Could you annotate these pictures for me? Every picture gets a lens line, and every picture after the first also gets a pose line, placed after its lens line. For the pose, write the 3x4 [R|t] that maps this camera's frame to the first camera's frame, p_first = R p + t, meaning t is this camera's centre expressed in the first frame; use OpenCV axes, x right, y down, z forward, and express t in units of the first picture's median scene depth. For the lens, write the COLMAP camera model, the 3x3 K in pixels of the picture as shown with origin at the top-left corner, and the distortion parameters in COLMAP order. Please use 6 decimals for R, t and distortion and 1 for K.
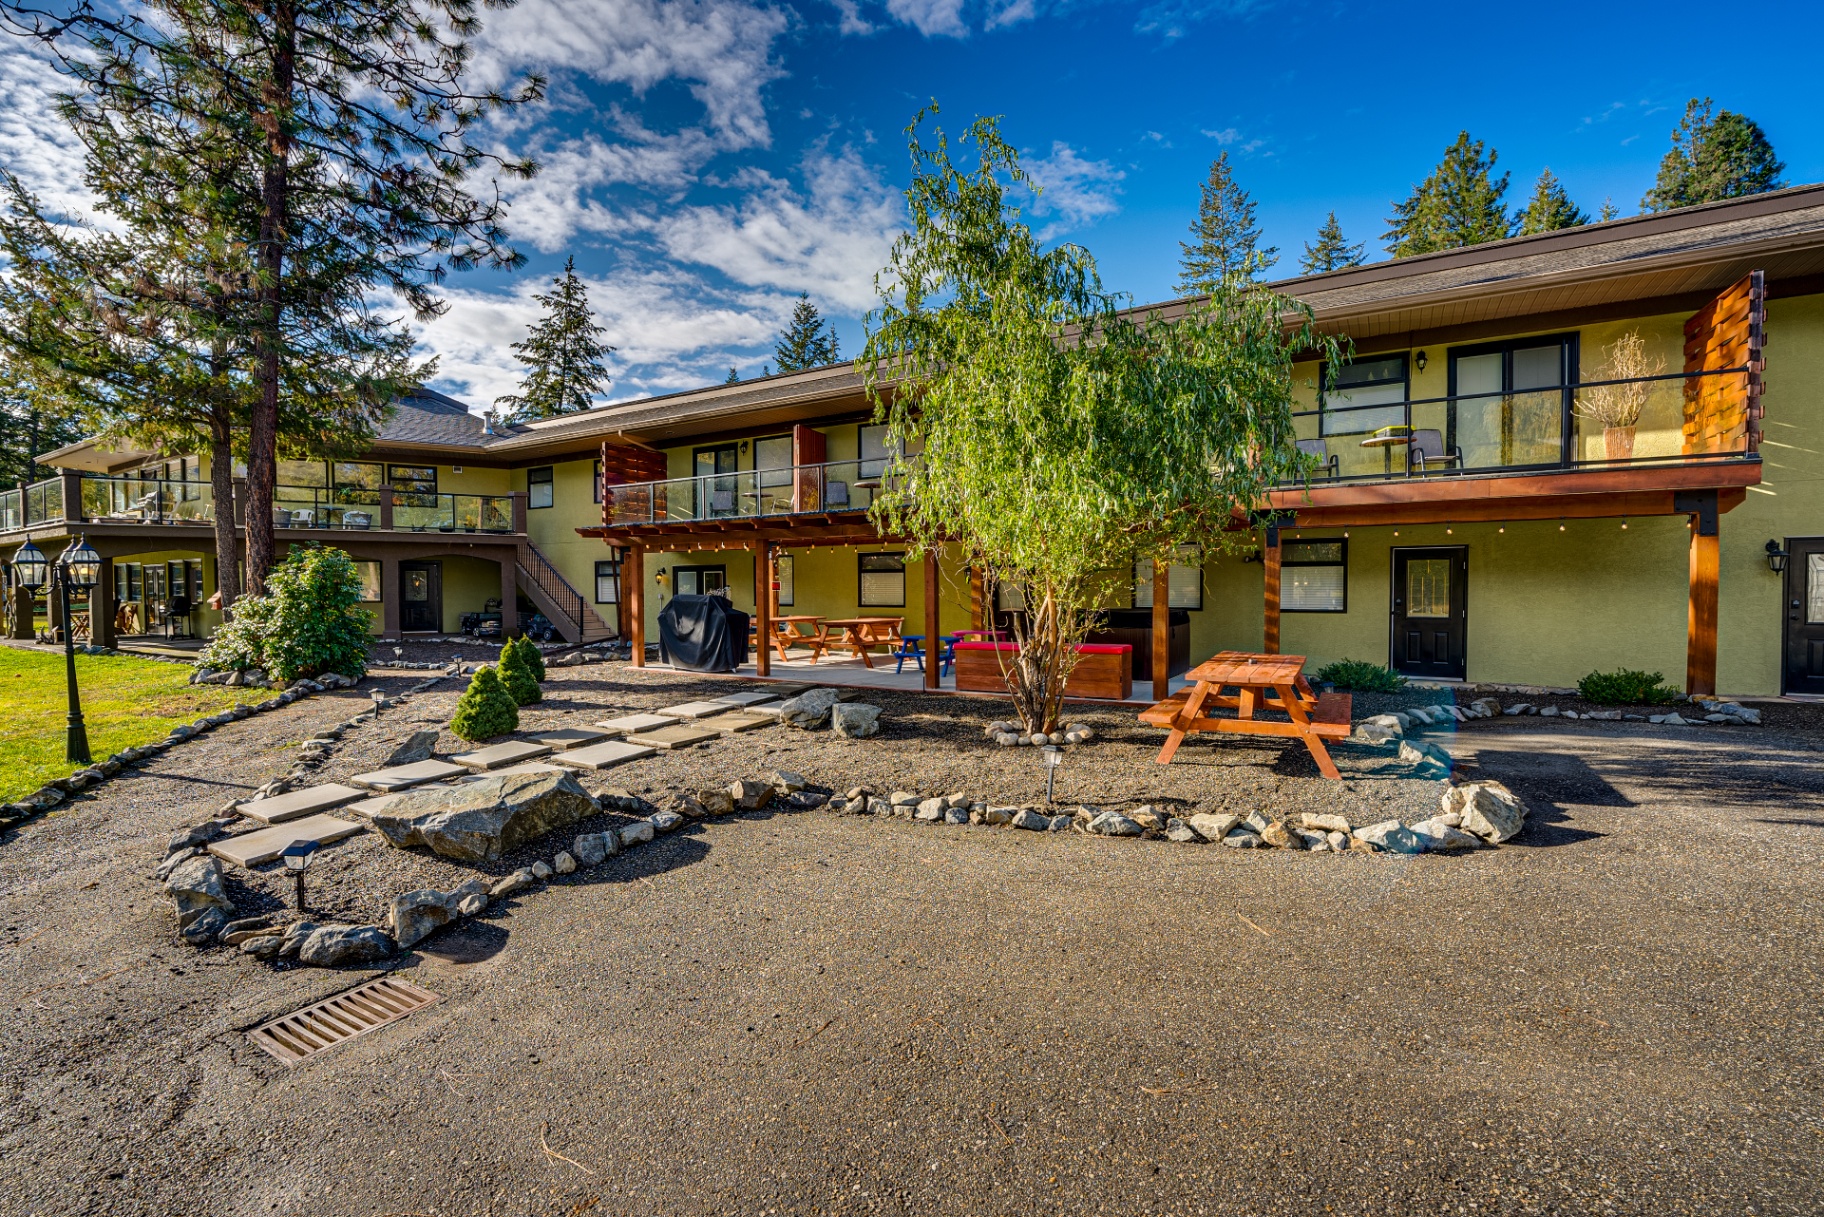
lens RADIAL K [[755.6, 0, 912.0], [0, 755.6, 608.5], [0, 0, 1]] dist [-0.006117, -0.001138]
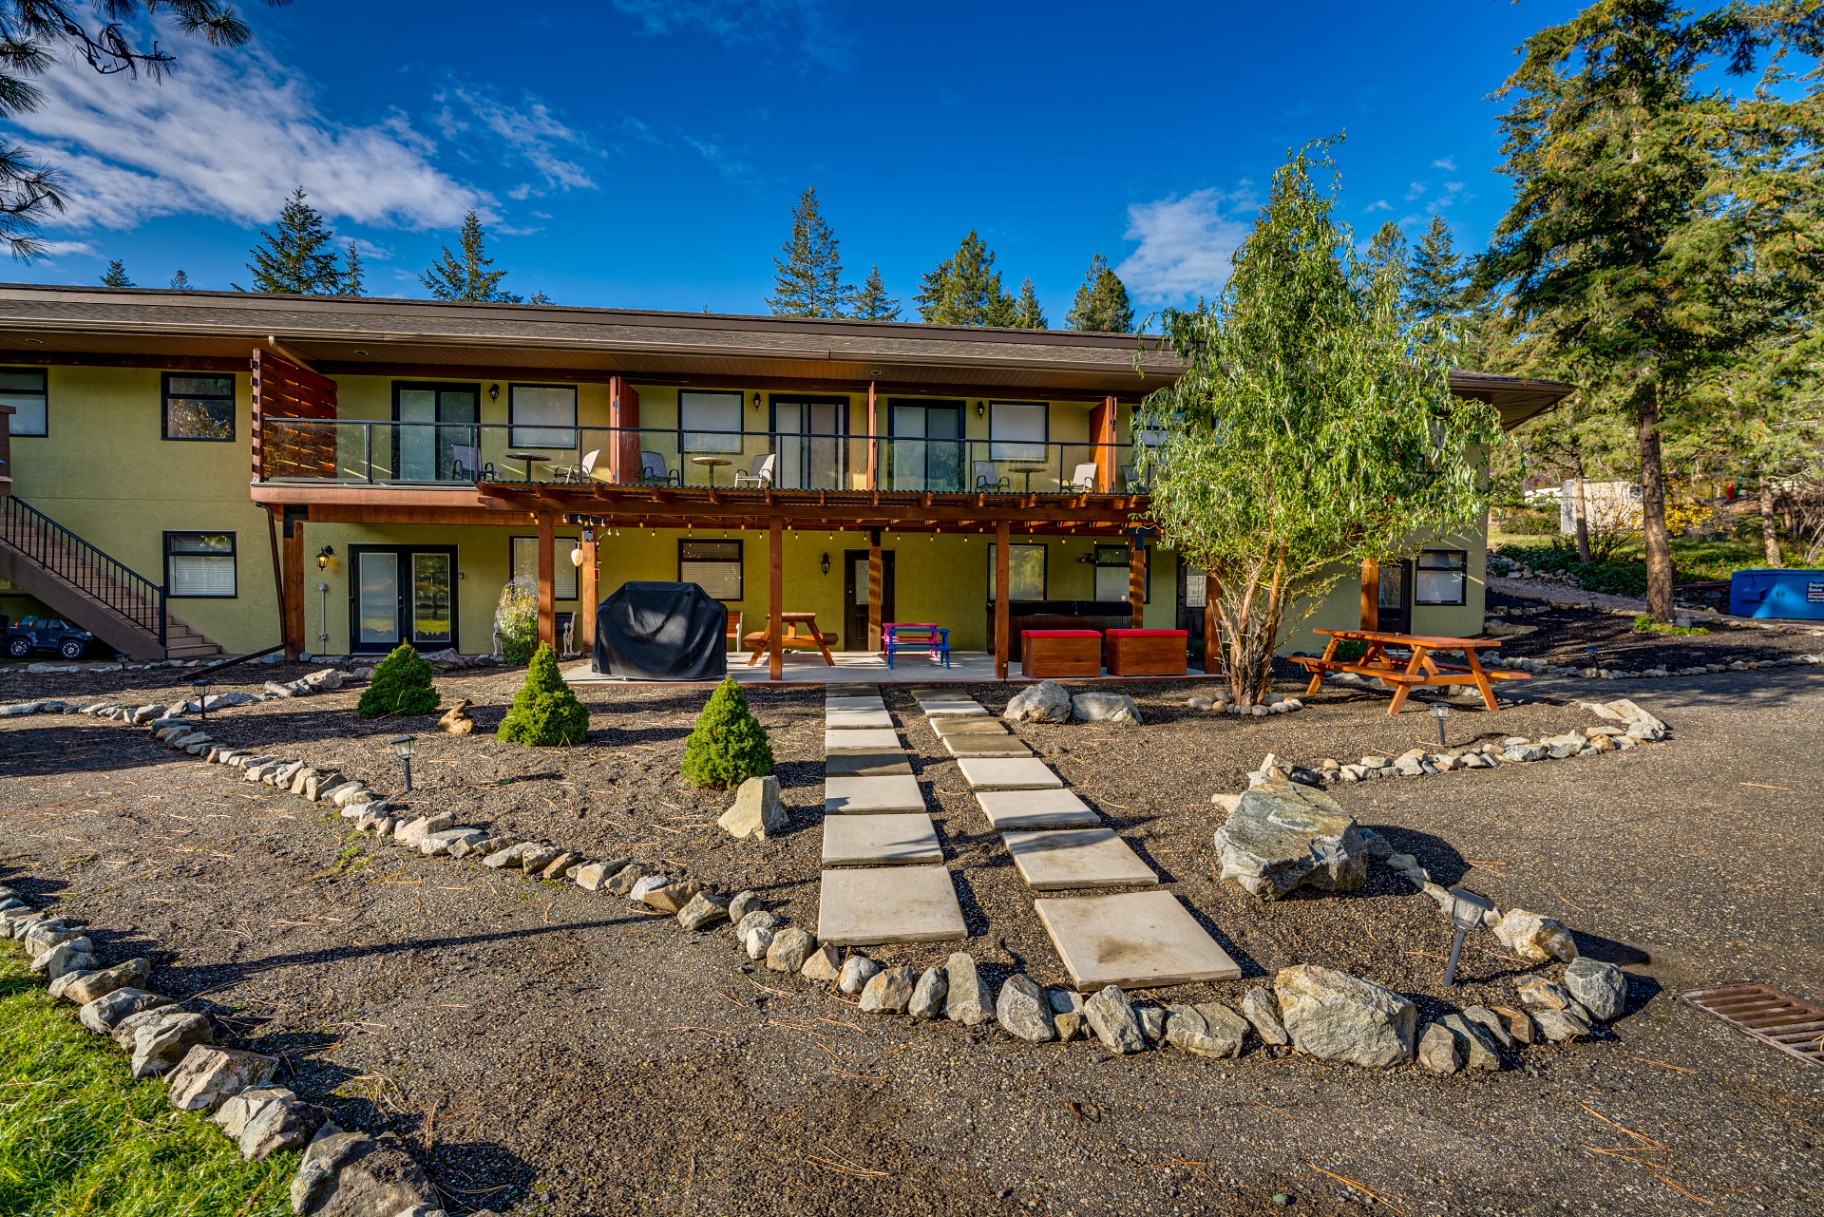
lens RADIAL K [[748.2, 0, 909.4], [0, 748.2, 610.3], [0, 0, 1]] dist [-0.003151, -0.004567]
pose [[0.801117, -0.007032, 0.598467, -0.529936], [0.005704, 0.999975, 0.004115, 0.008761], [-0.598481, 0.000117, 0.801137, 0.230978]]
